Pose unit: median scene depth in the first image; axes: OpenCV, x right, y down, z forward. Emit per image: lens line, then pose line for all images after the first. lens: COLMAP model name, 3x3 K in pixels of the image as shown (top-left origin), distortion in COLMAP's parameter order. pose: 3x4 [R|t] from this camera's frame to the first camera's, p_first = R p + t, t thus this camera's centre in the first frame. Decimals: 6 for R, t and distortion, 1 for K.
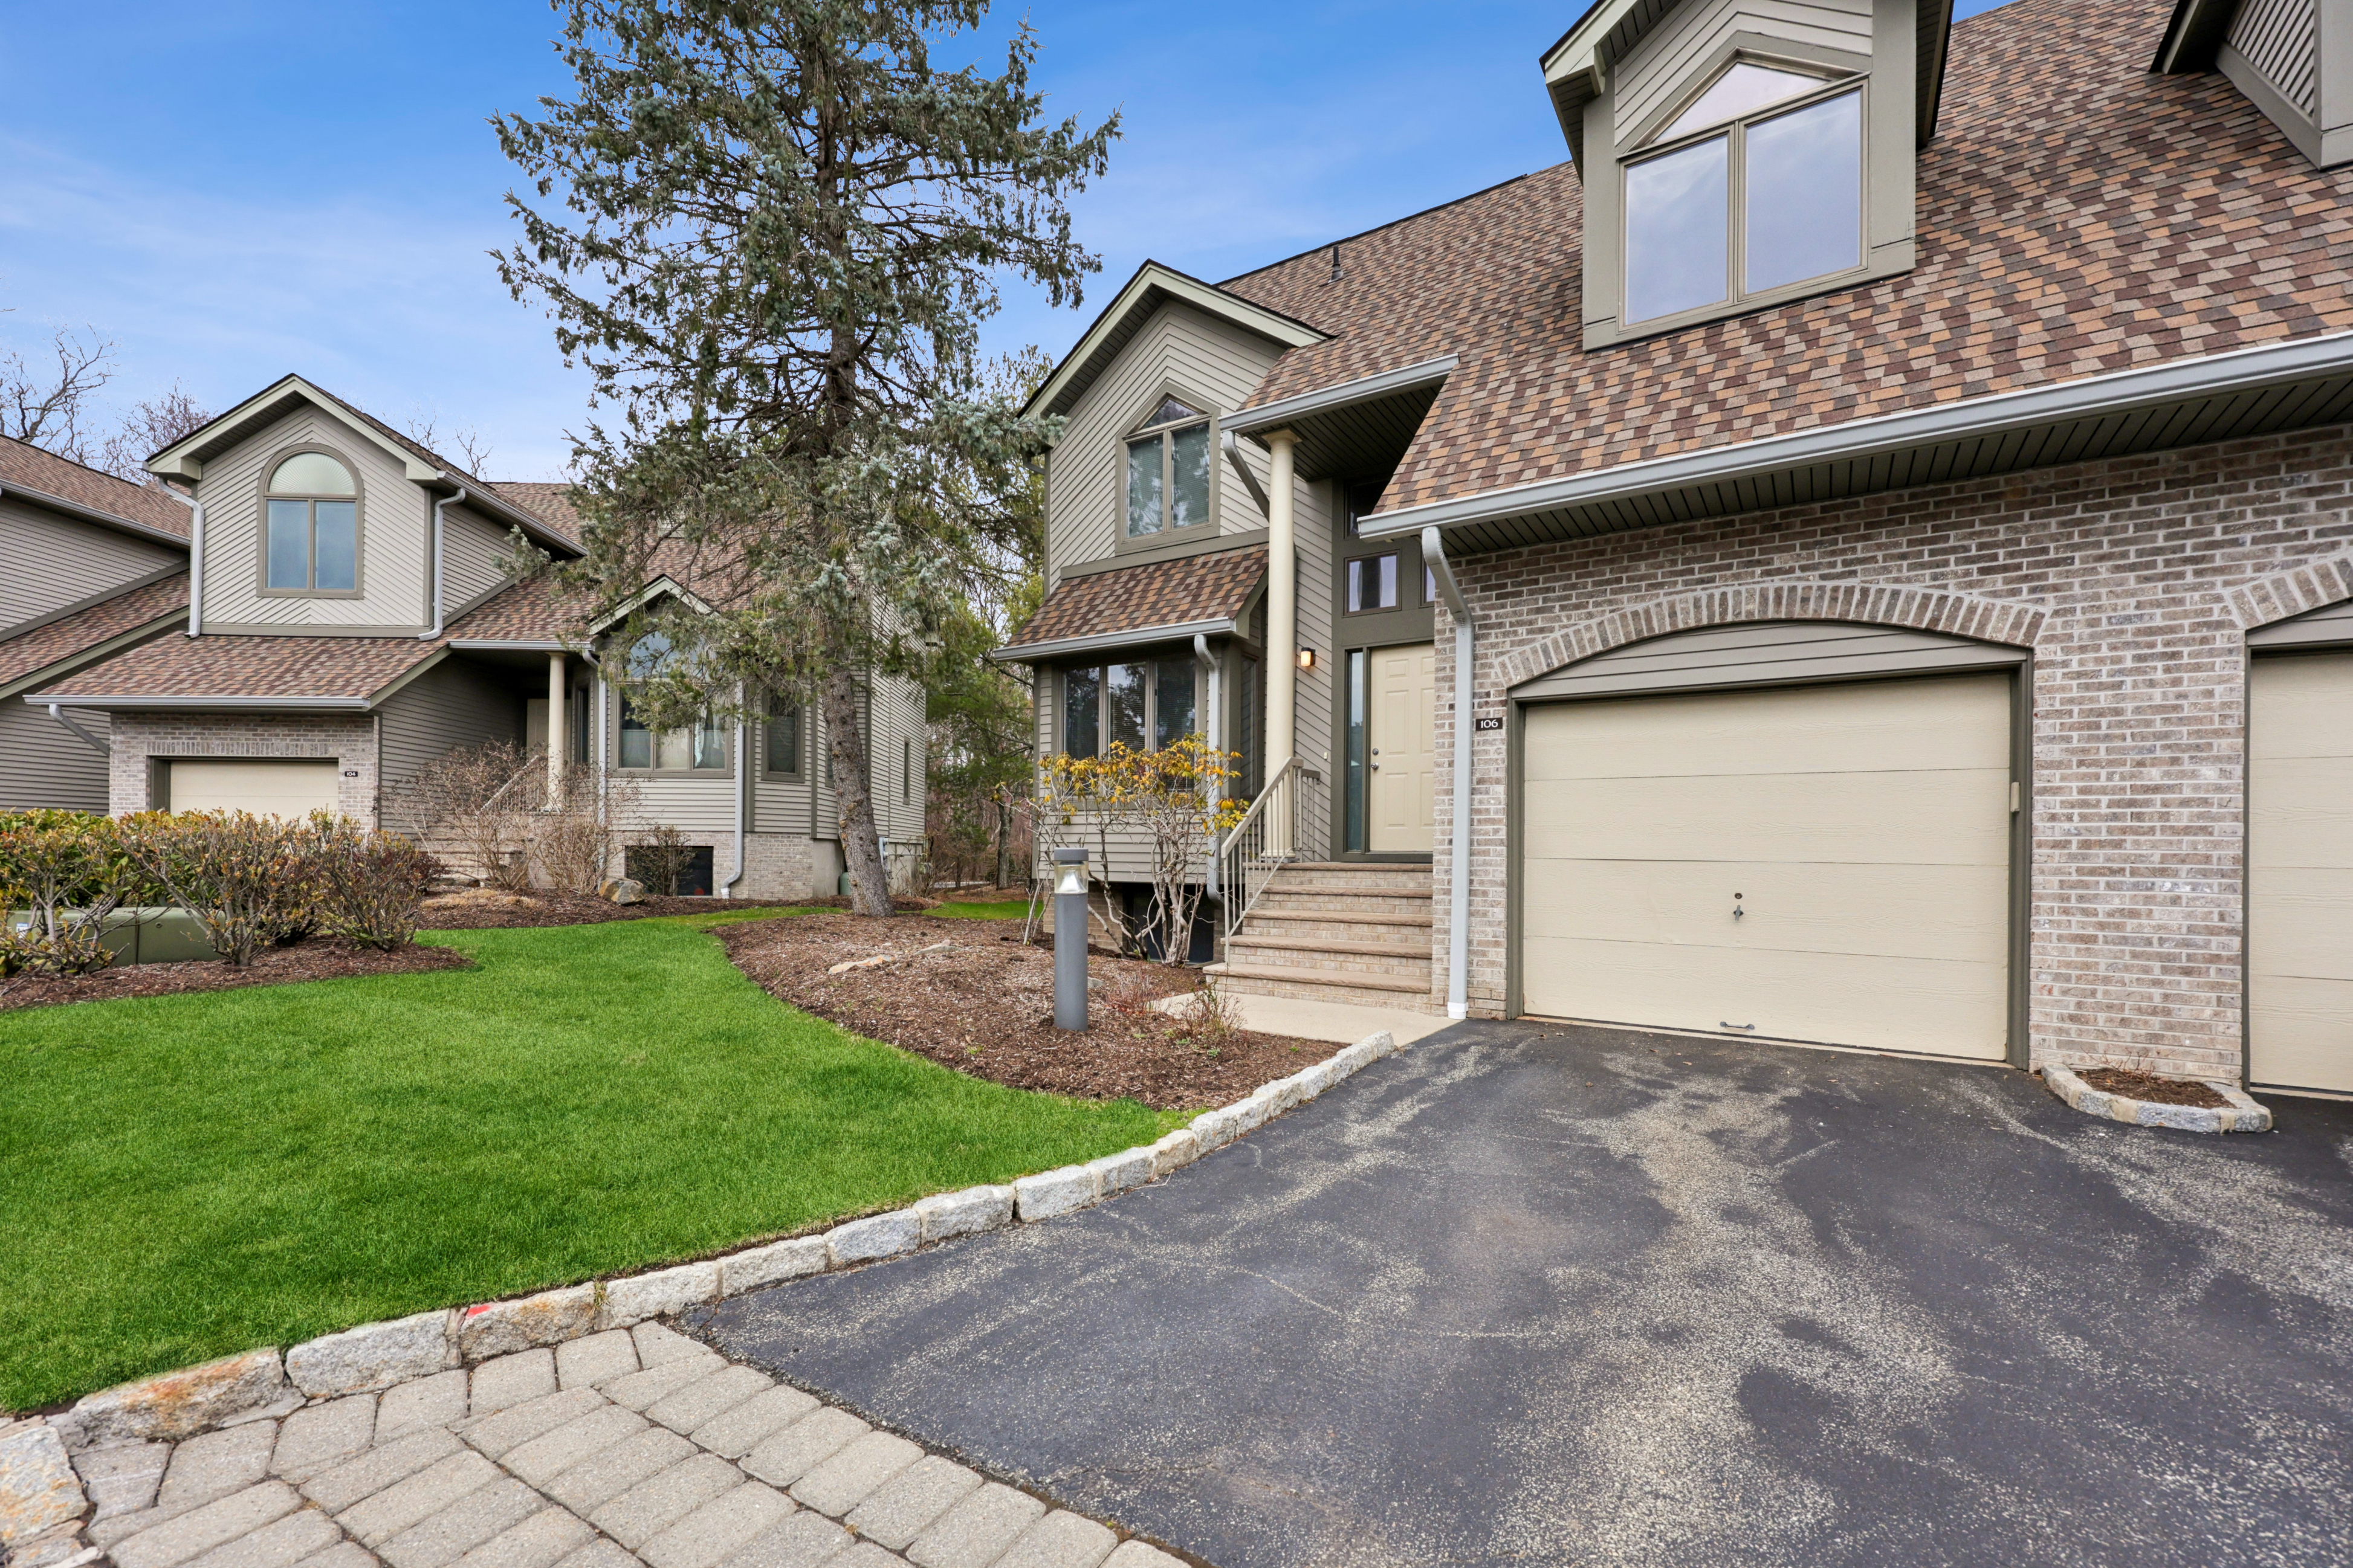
lens RADIAL K [[975.2, 0, 1178.4], [0, 975.2, 850.3], [0, 0, 1]] dist [-0.000998, -0.000180]
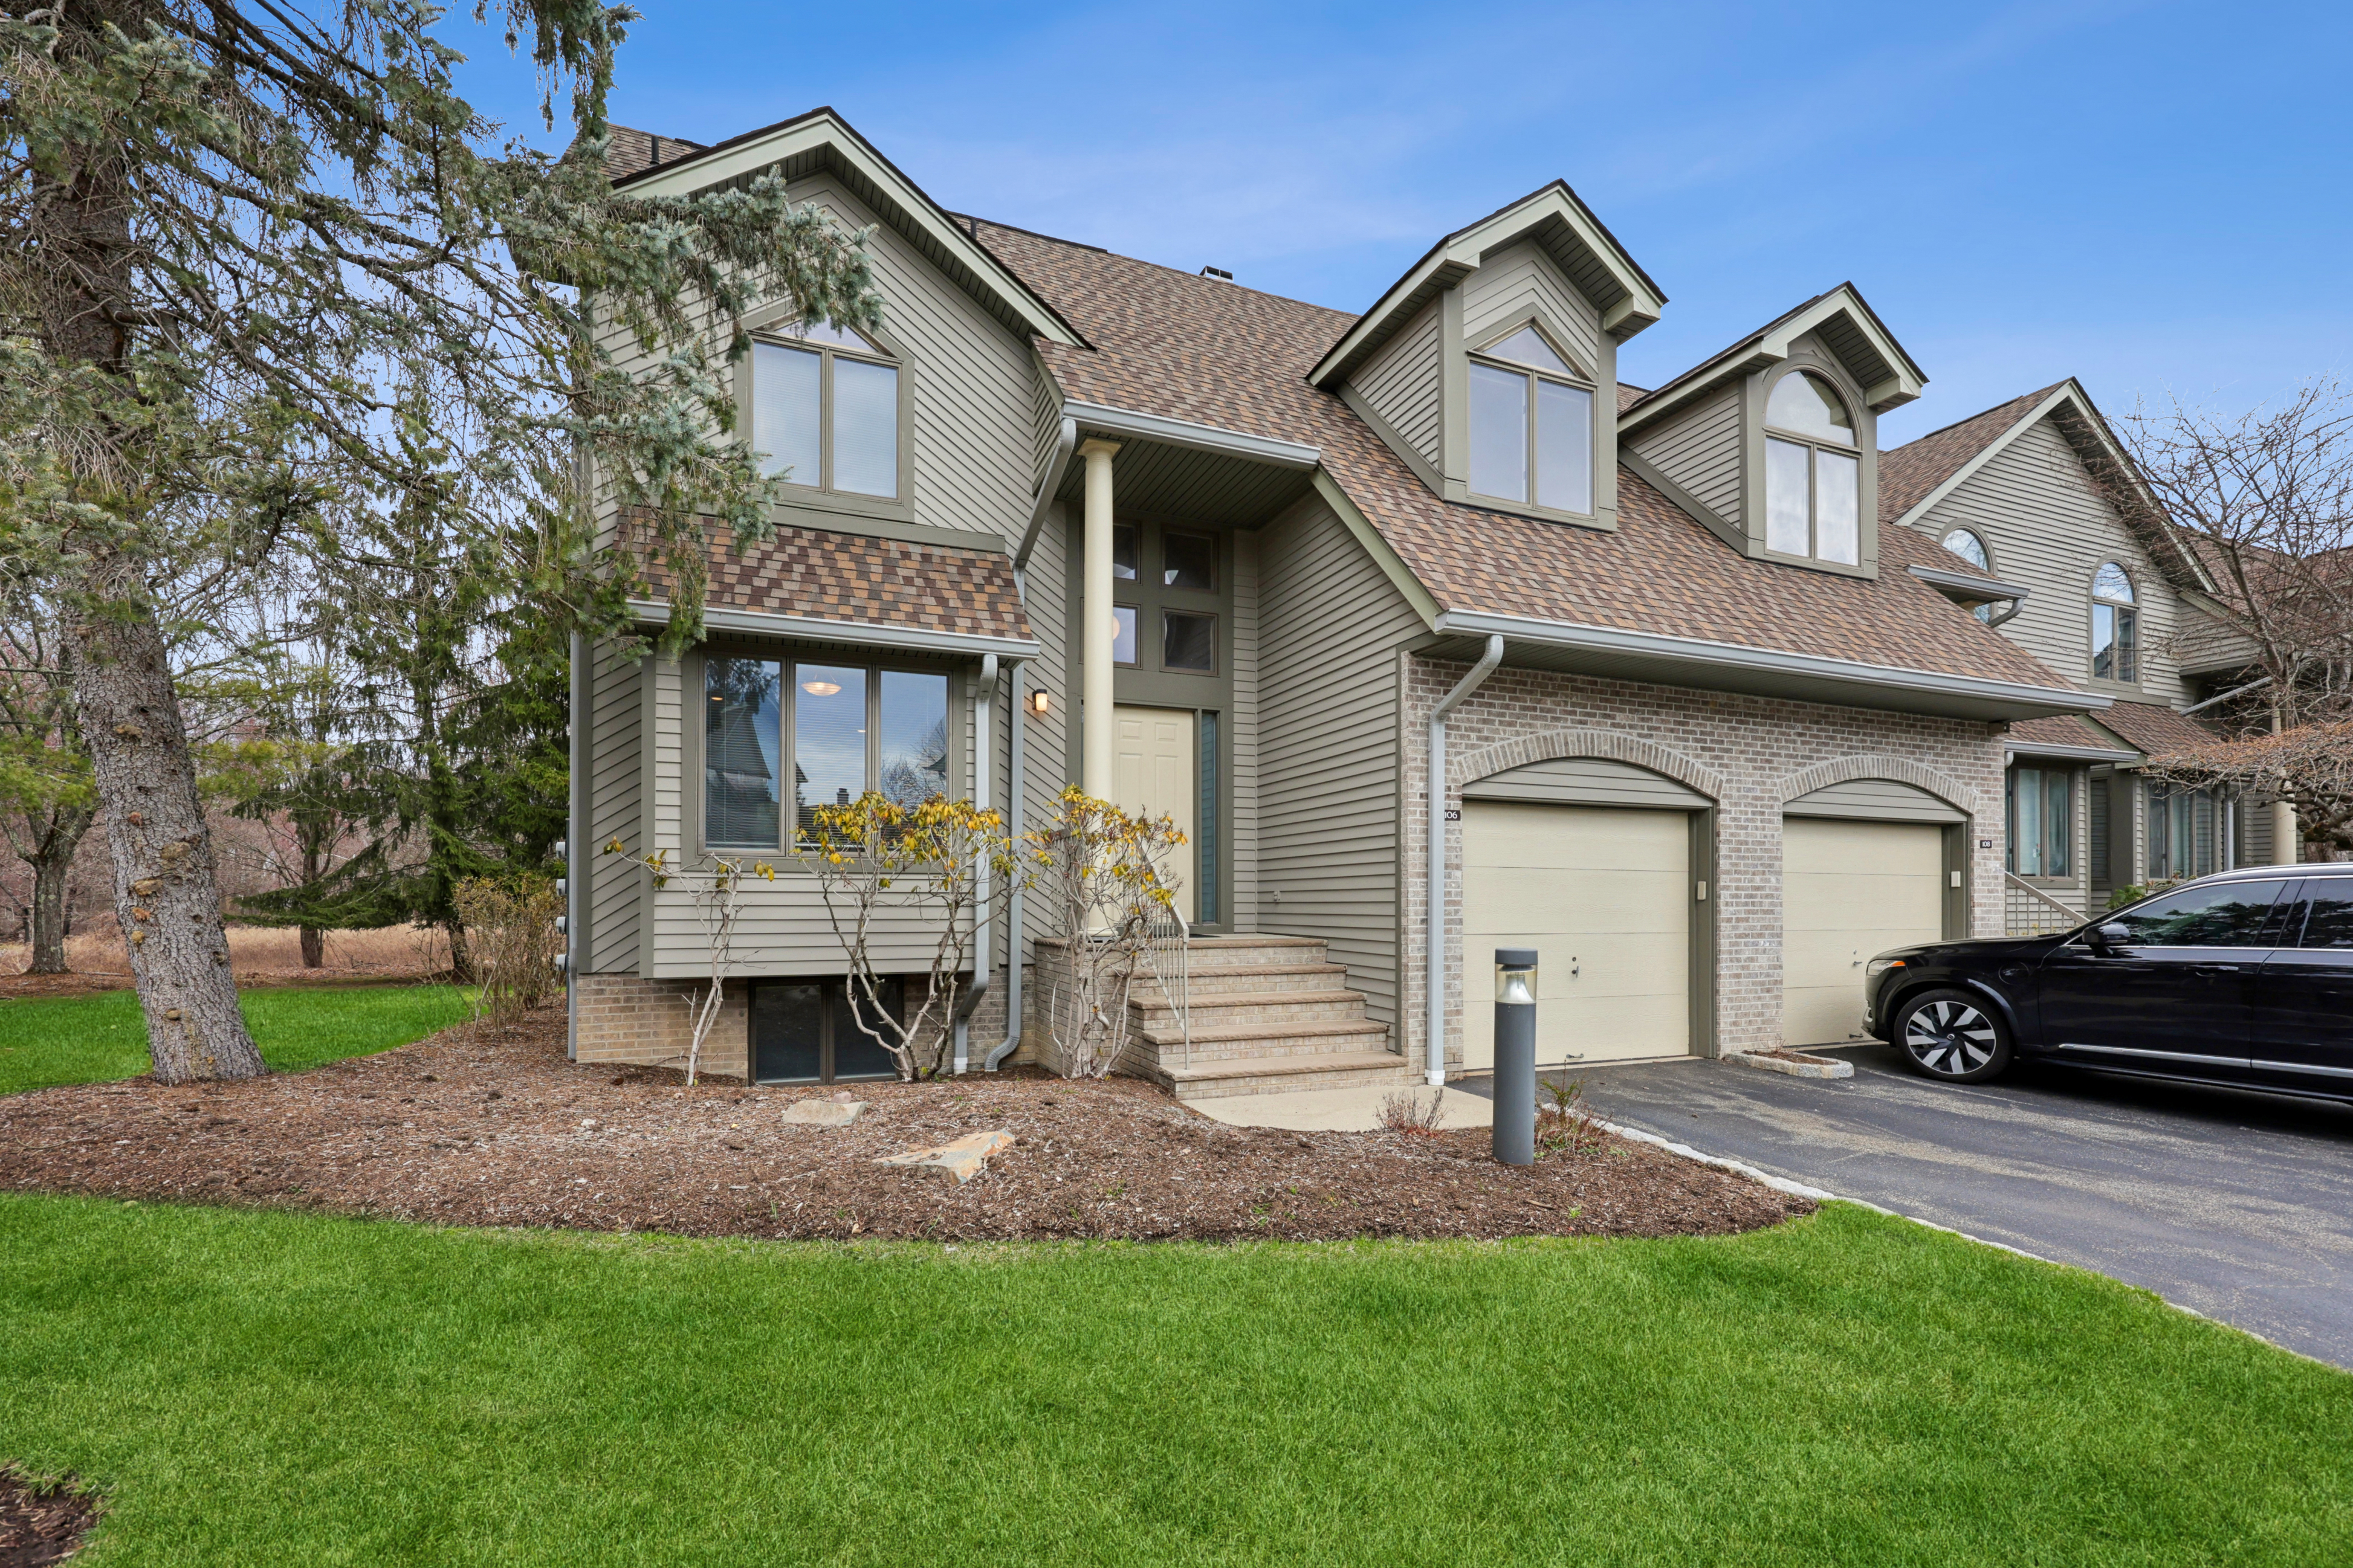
lens RADIAL K [[991.9, 0, 1175.9], [0, 991.9, 894.1], [0, 0, 1]] dist [-0.000731, -0.000198]
pose [[0.577703, -0.002582, 0.816243, -0.906120], [0.002325, 0.999996, 0.001518, -0.048522], [-0.816244, 0.001021, 0.577707, 0.695792]]
